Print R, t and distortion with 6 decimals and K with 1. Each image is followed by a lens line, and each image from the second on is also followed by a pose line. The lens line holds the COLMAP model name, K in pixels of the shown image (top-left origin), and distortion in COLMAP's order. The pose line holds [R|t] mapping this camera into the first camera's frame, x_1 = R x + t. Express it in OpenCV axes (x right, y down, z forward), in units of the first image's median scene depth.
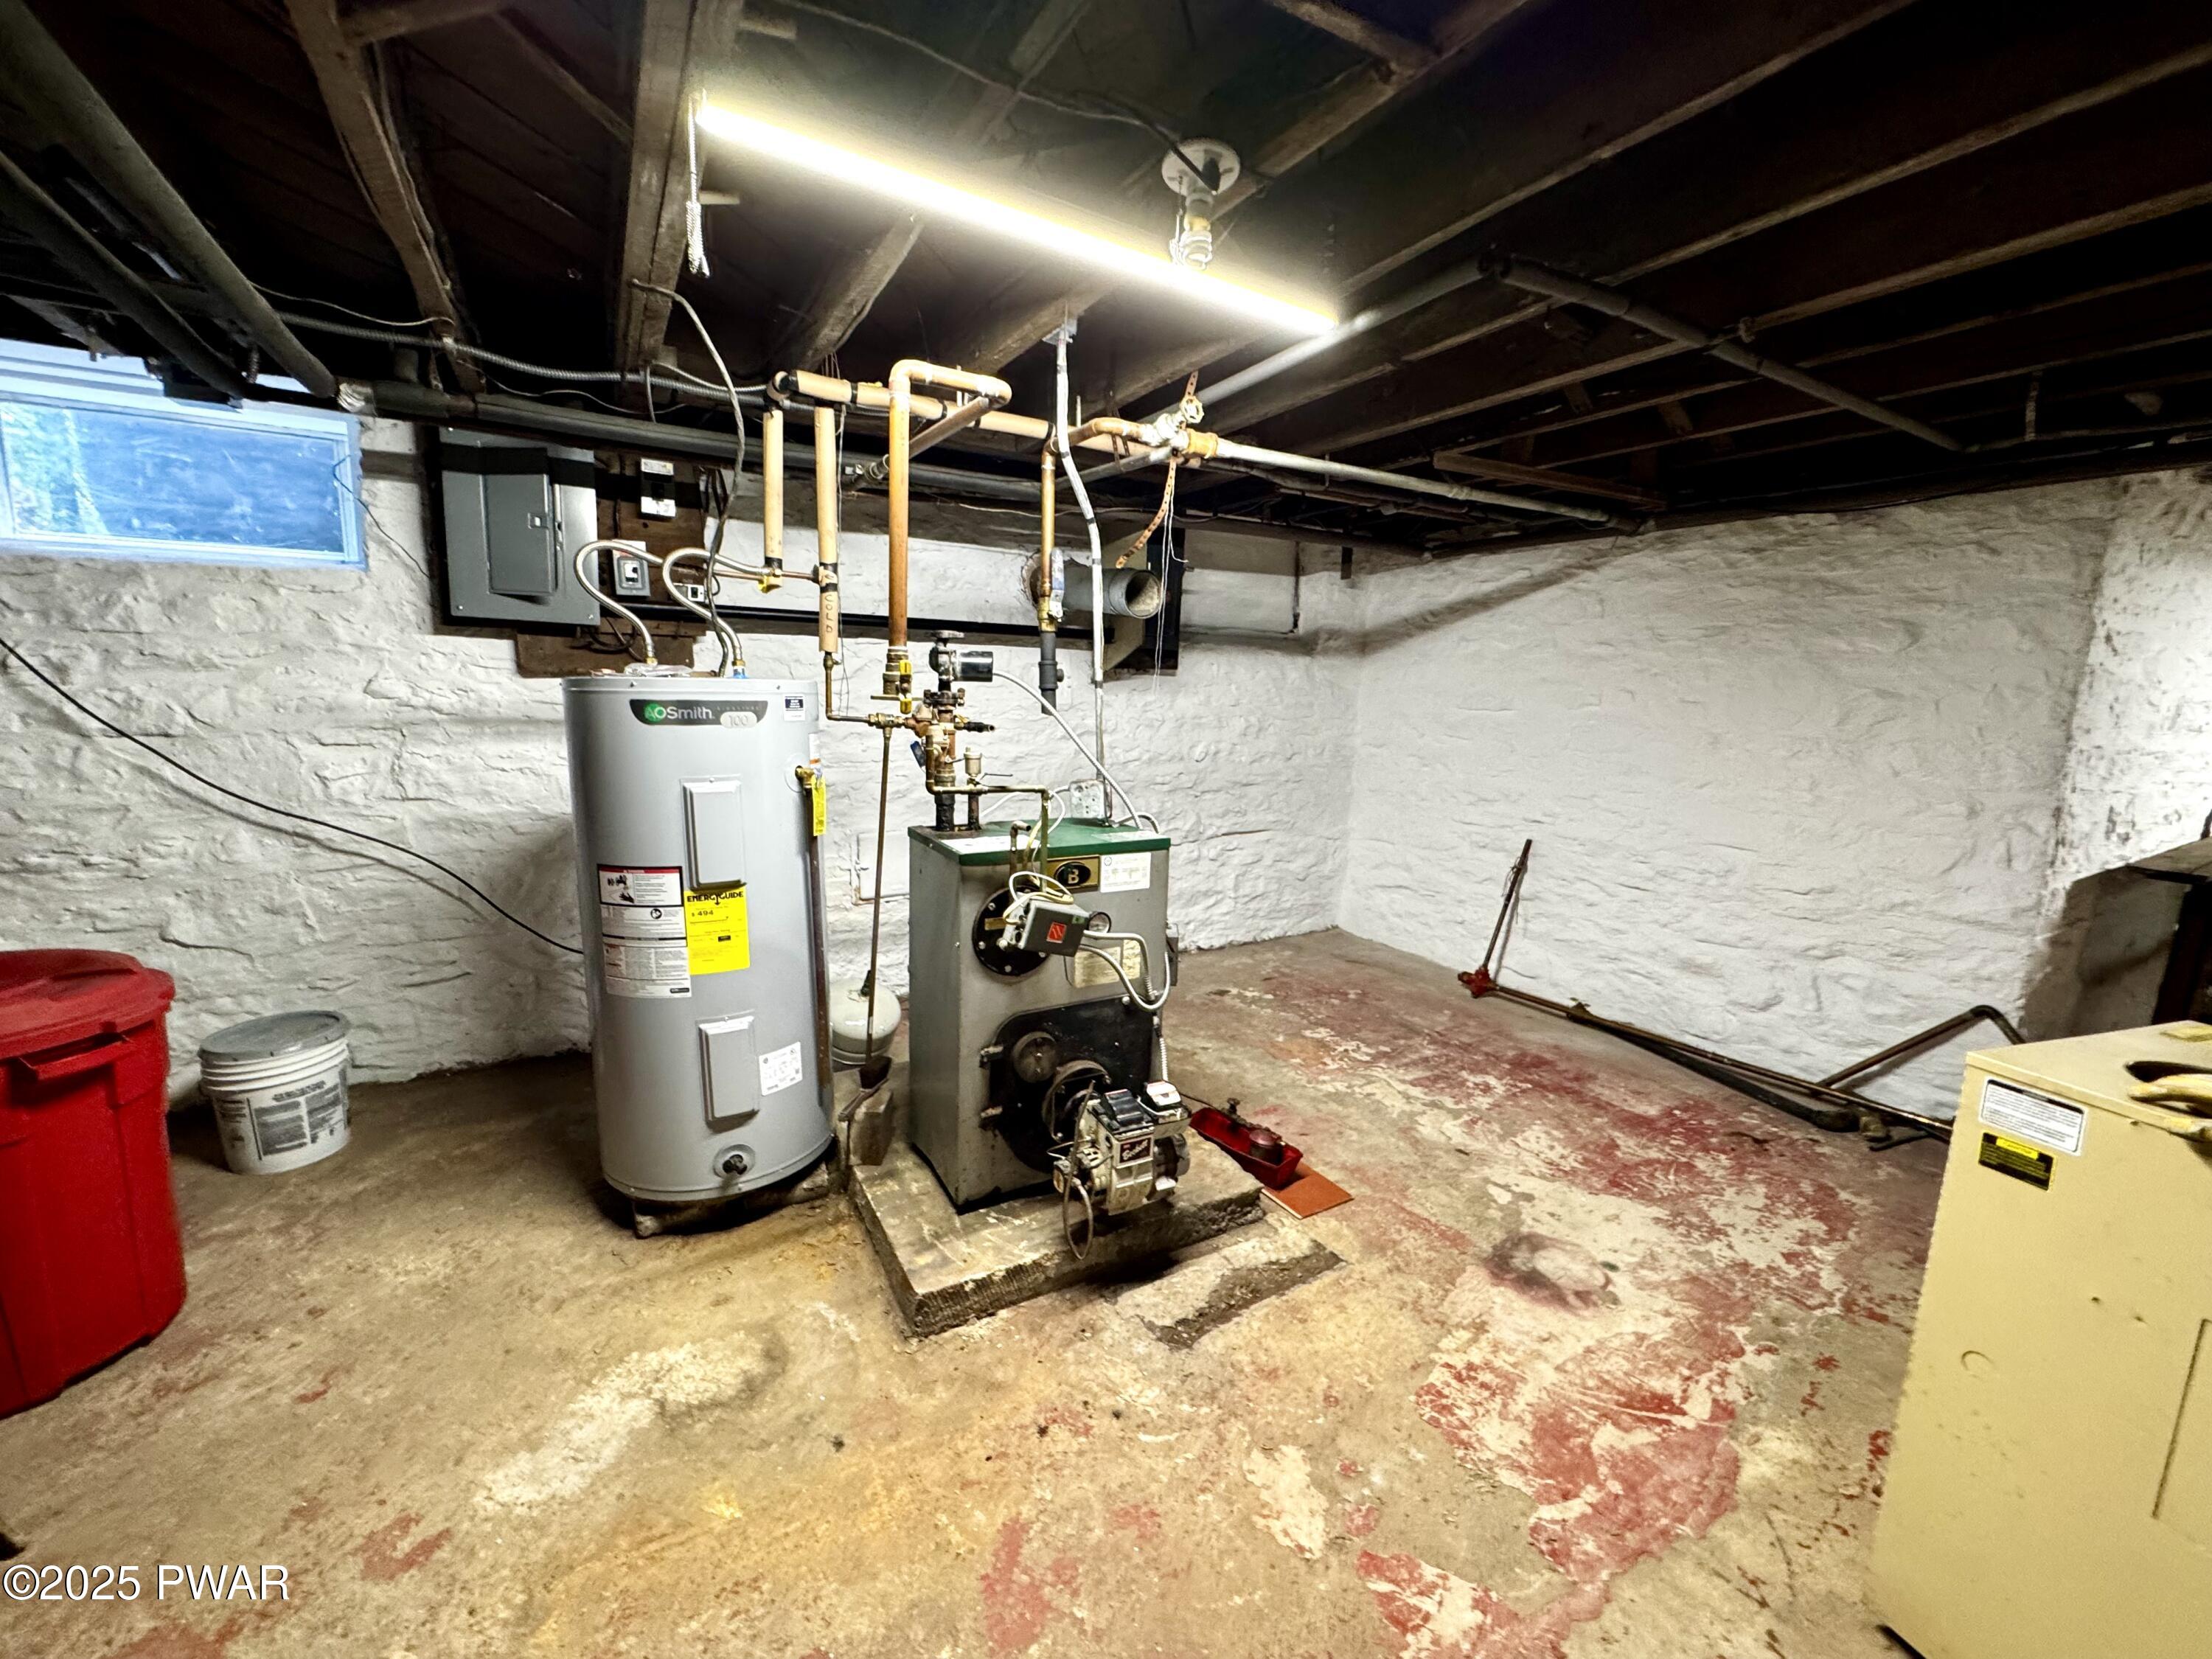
lens RADIAL K [[891.6, 0, 1106.0], [0, 891.6, 829.5], [0, 0, 1]] dist [-0.000707, -0.000180]
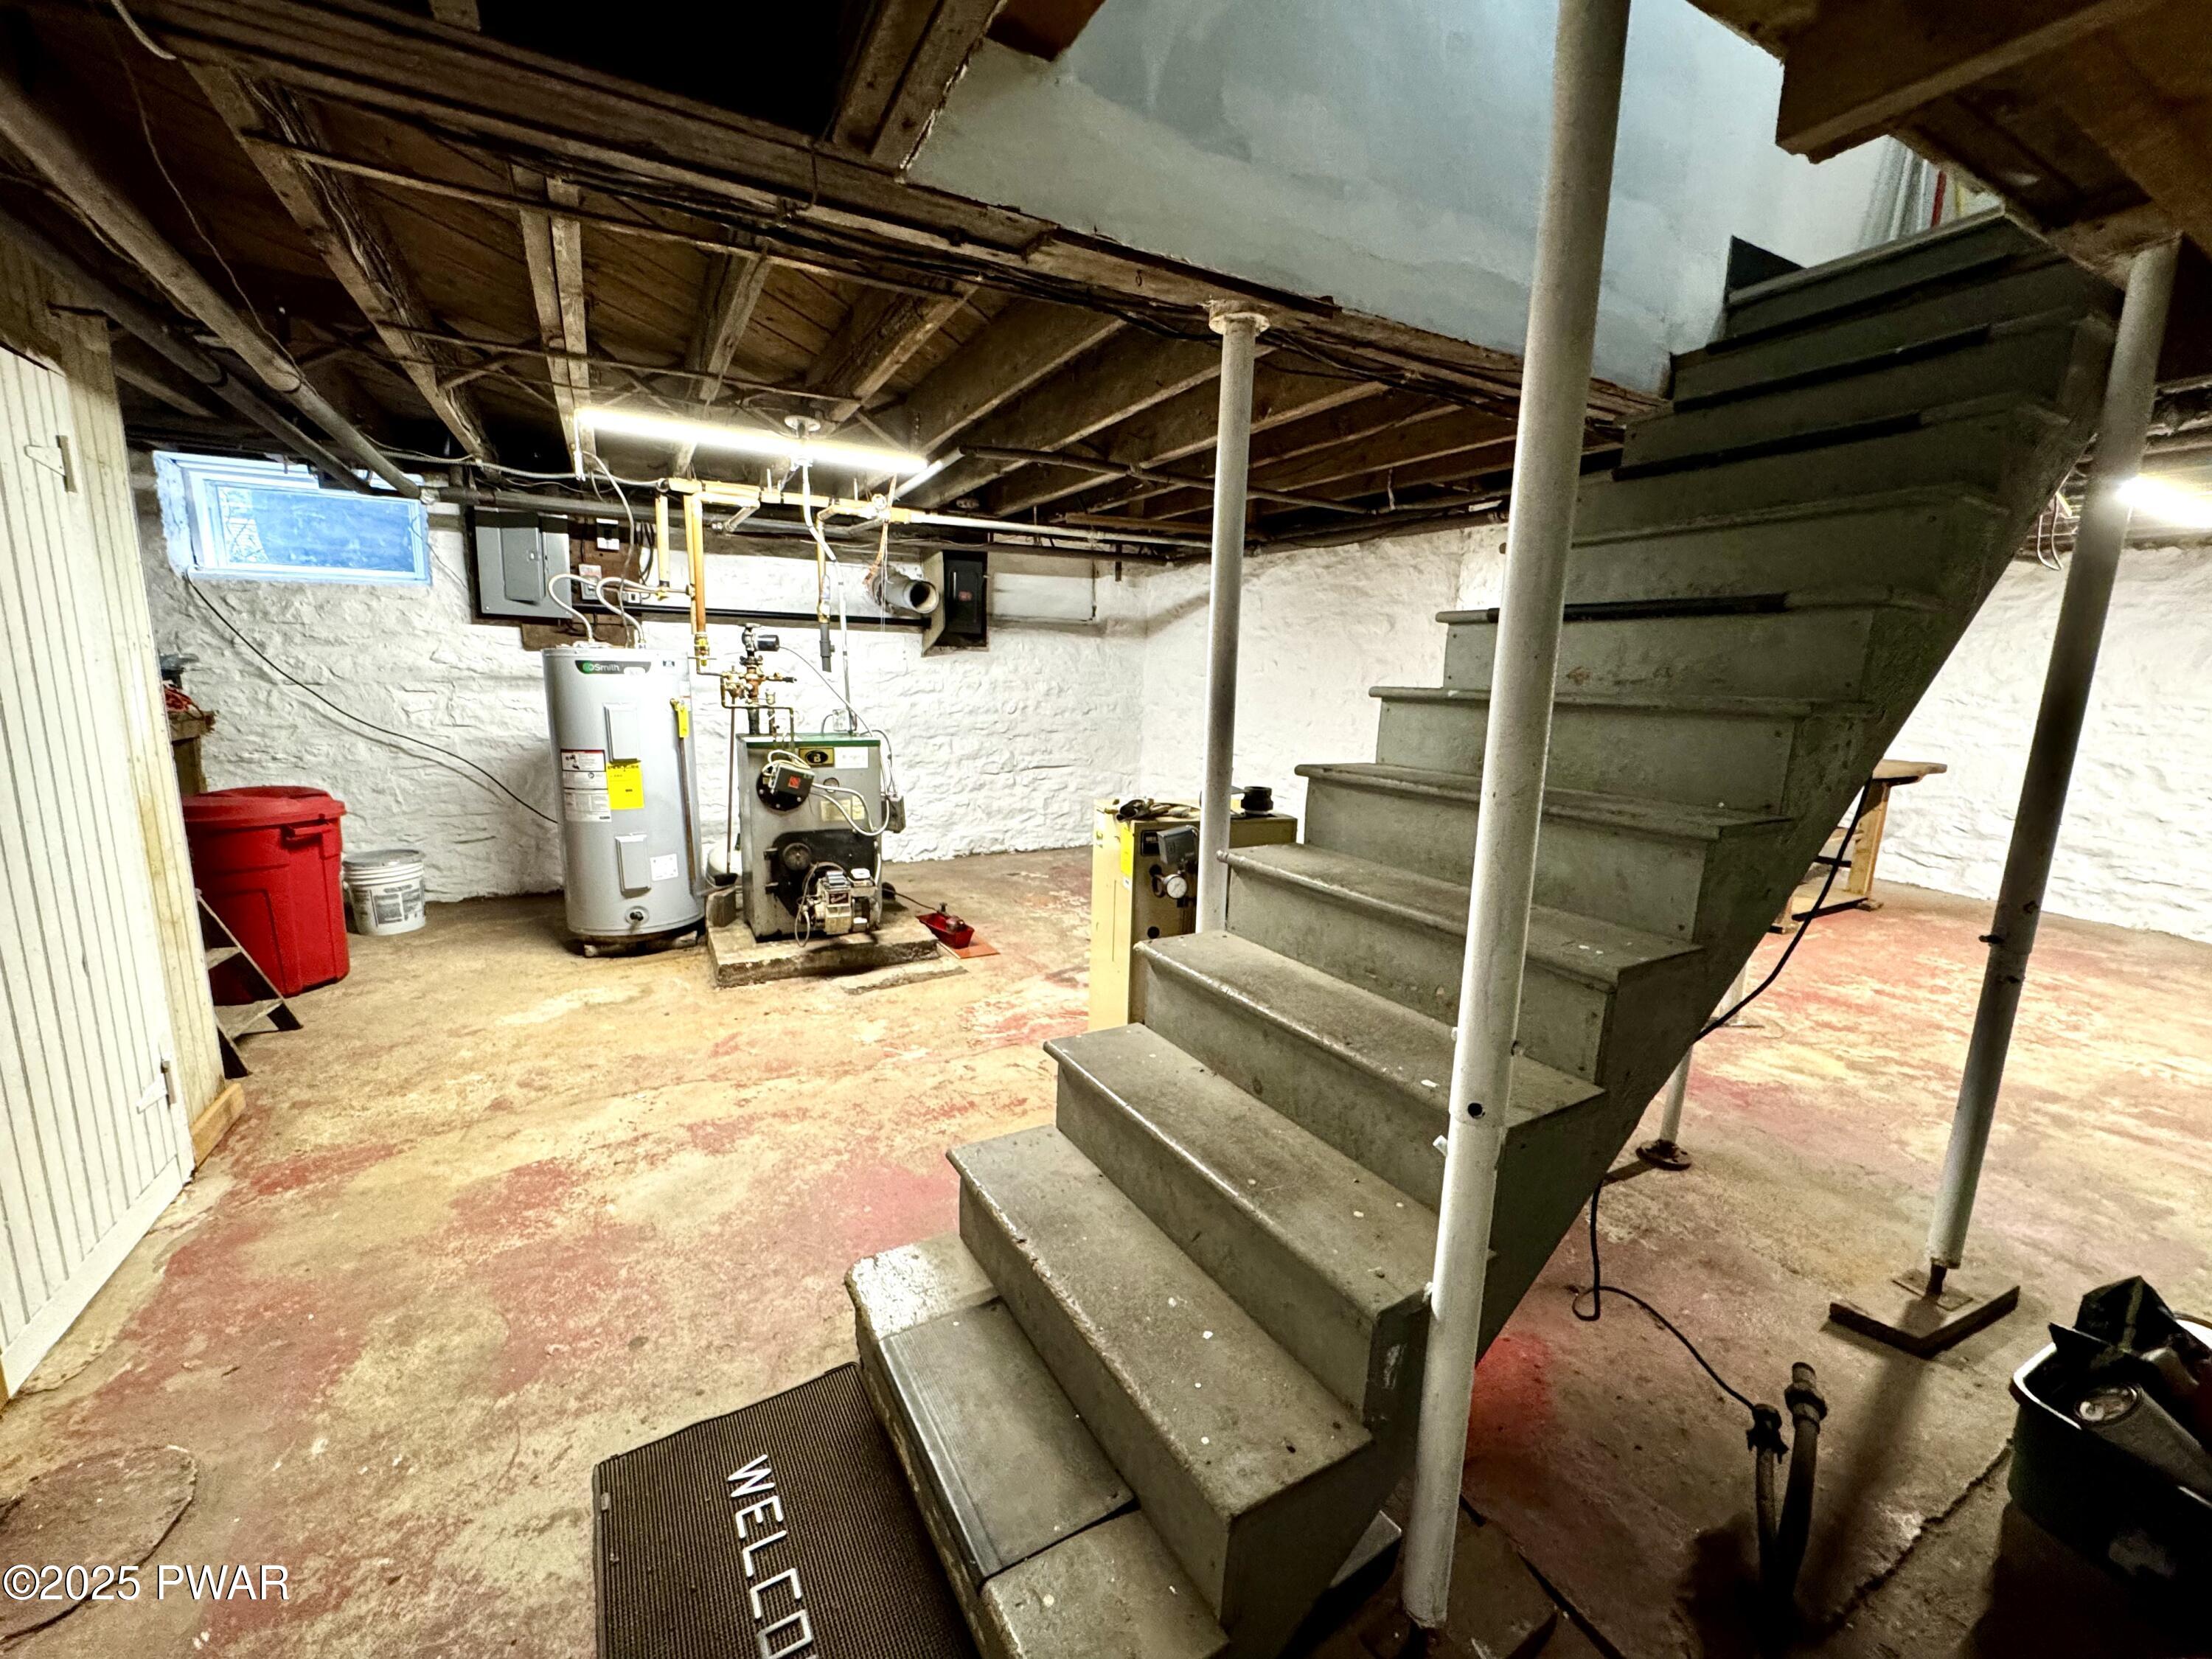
lens RADIAL K [[898.0, 0, 1106.0], [0, 898.0, 829.5], [0, 0, 1]] dist [0.002381, 0.000334]
pose [[0.999619, 0.005075, -0.027142, 0.519378], [-0.004586, 0.999826, 0.018060, 0.139795], [0.027229, -0.017928, 0.999468, -0.710498]]
